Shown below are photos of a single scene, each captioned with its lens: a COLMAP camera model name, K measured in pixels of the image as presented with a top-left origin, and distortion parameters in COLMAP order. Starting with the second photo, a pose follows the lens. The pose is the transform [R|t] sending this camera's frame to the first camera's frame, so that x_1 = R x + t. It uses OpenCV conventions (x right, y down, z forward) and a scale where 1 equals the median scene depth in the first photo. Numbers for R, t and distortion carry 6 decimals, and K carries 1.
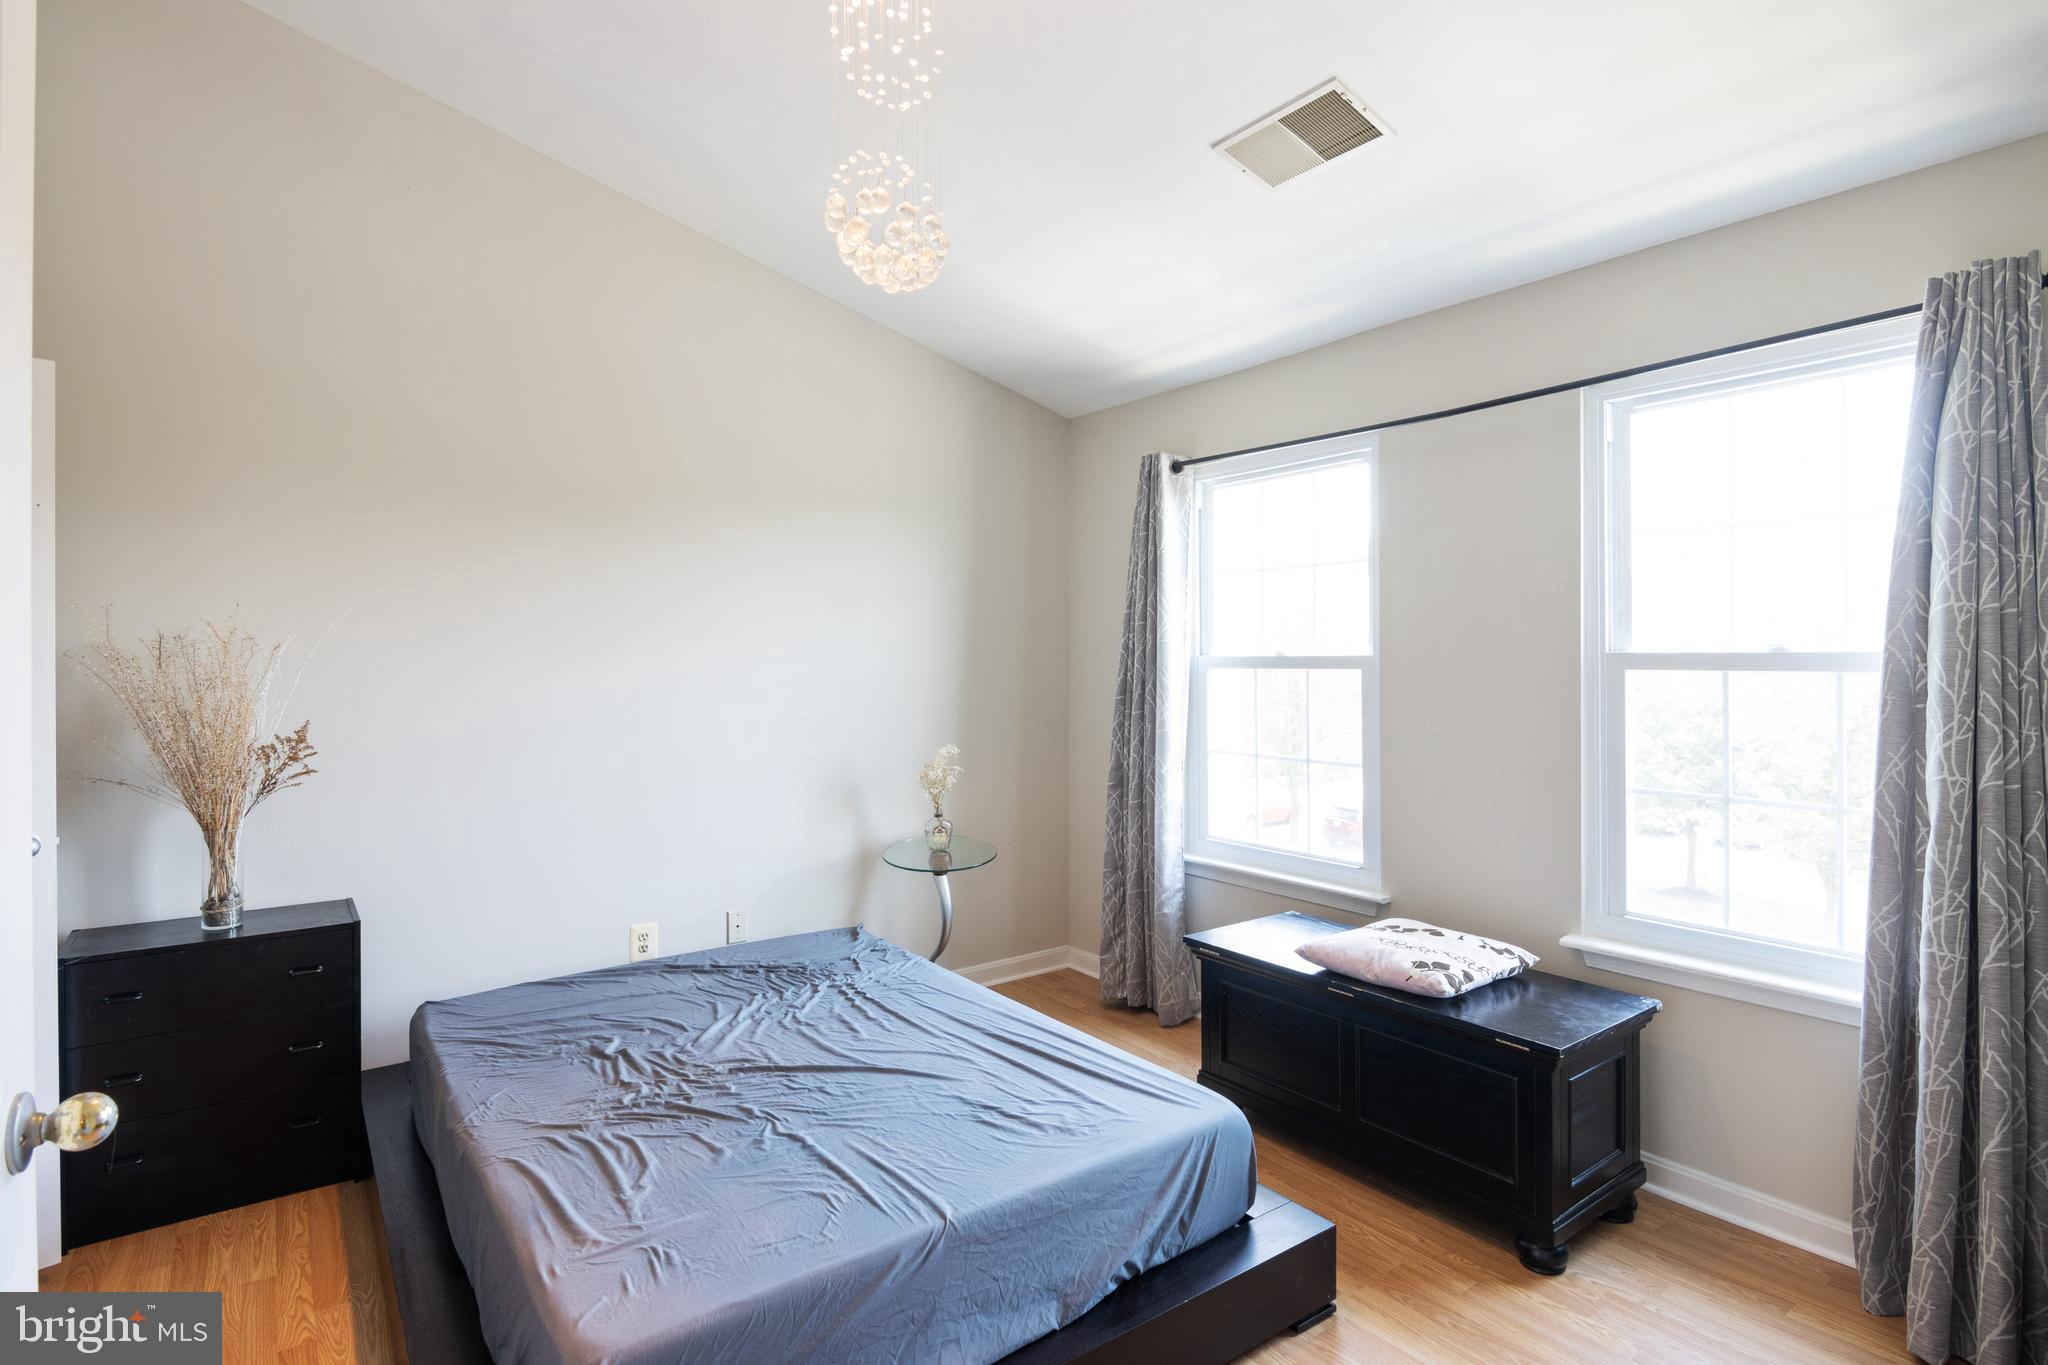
lens RADIAL K [[1053.3, 0, 1031.6], [0, 1053.3, 669.1], [0, 0, 1]] dist [-0.007765, -0.005520]
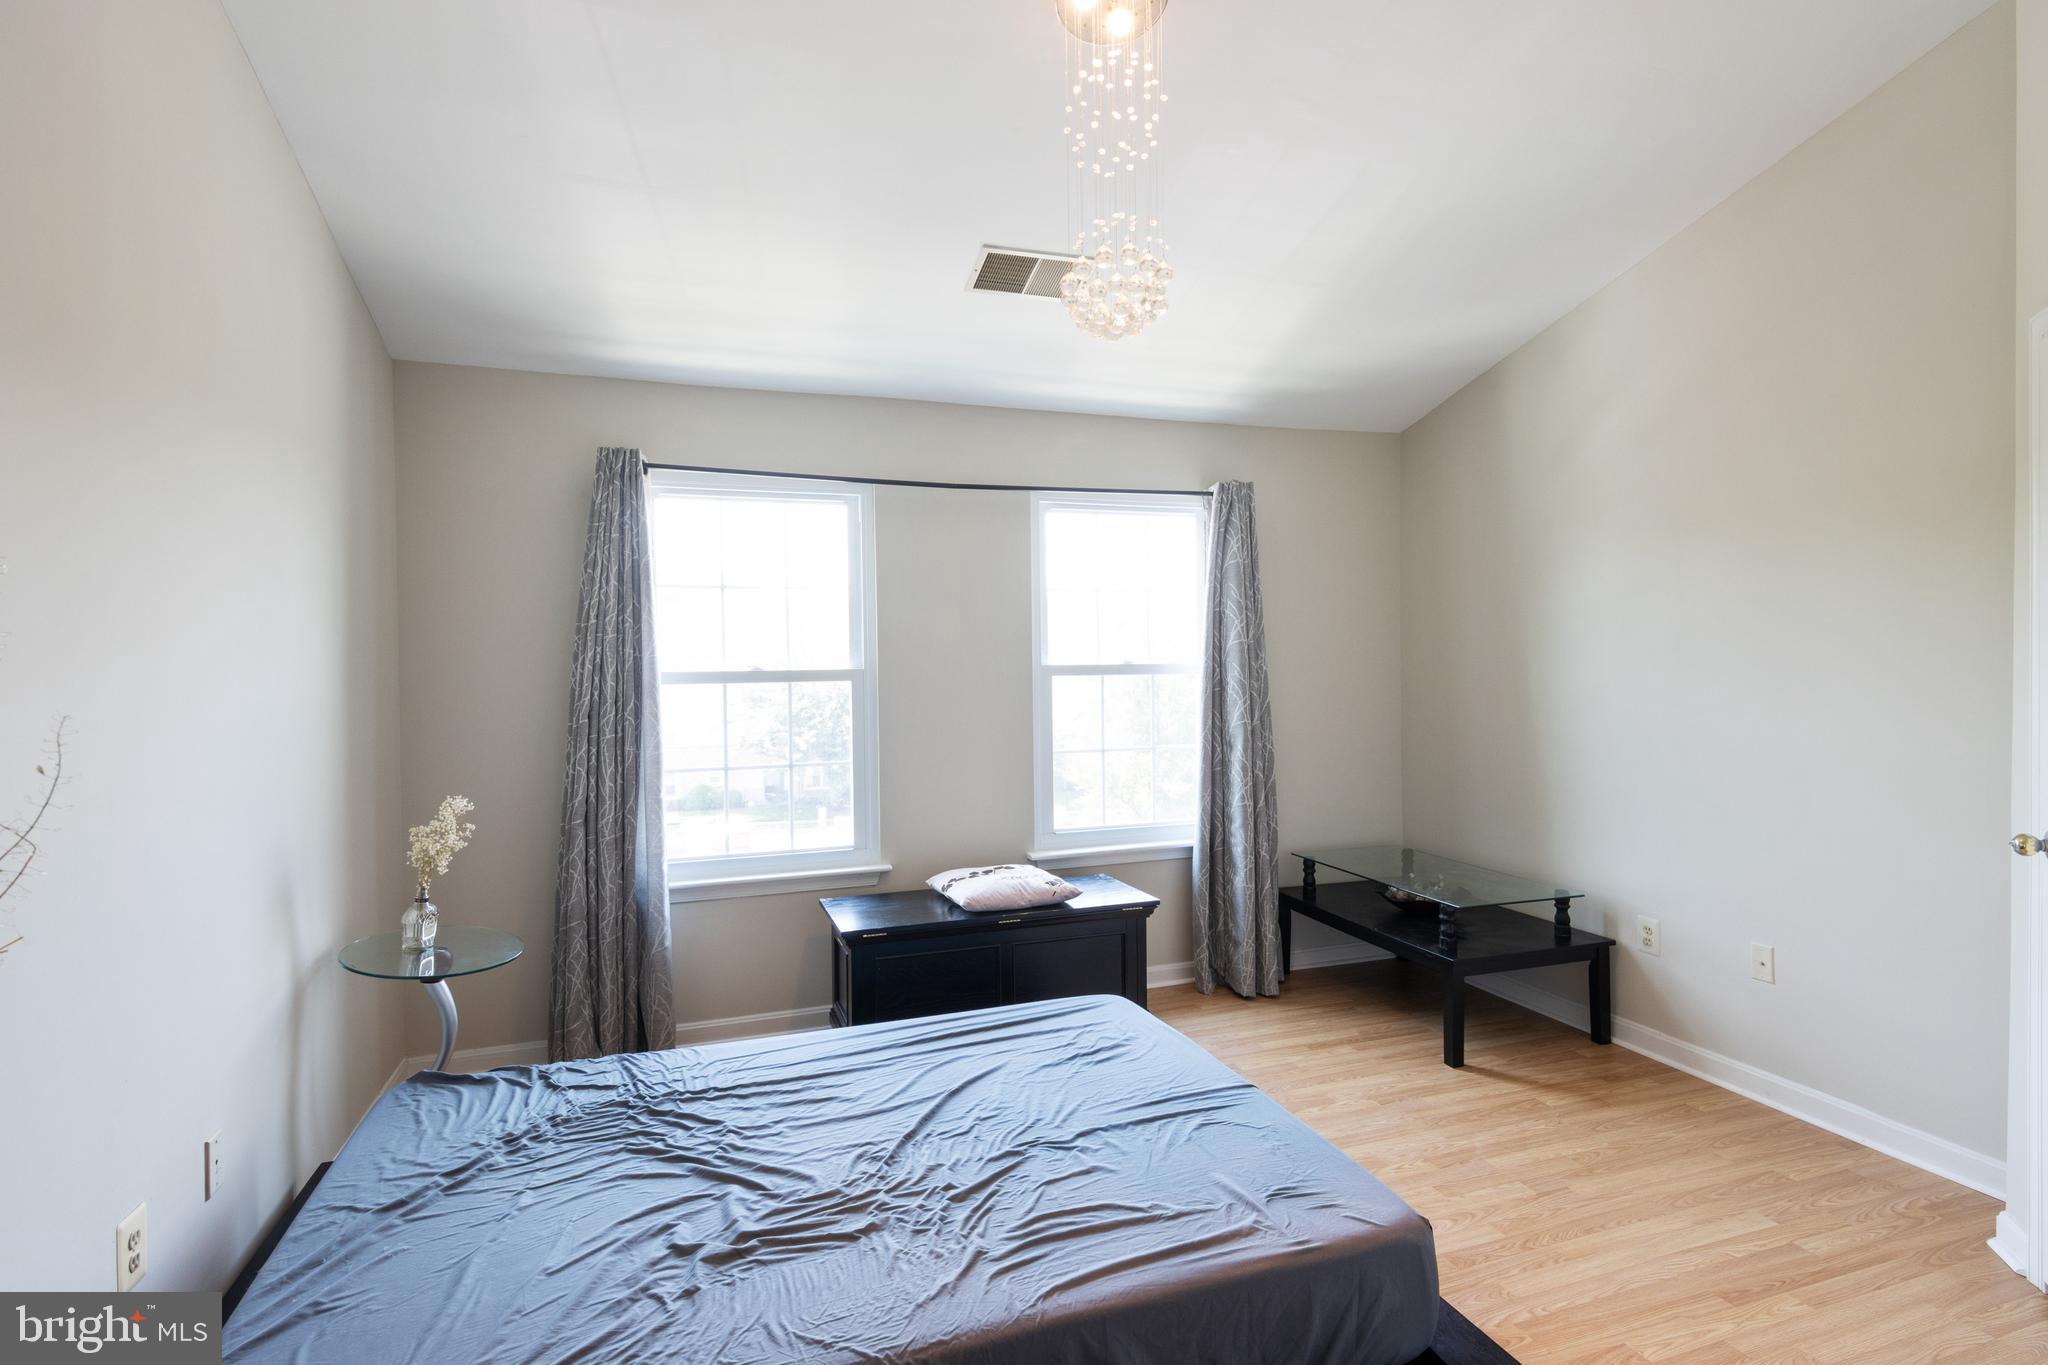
lens RADIAL K [[1053.3, 0, 1062.8], [0, 1053.3, 669.7], [0, 0, 1]] dist [-0.007765, -0.005520]
pose [[0.264439, -0.004180, 0.964393, -0.939857], [0.024347, 0.999701, -0.002343, -0.003995], [-0.964095, 0.024100, 0.264461, 0.568152]]
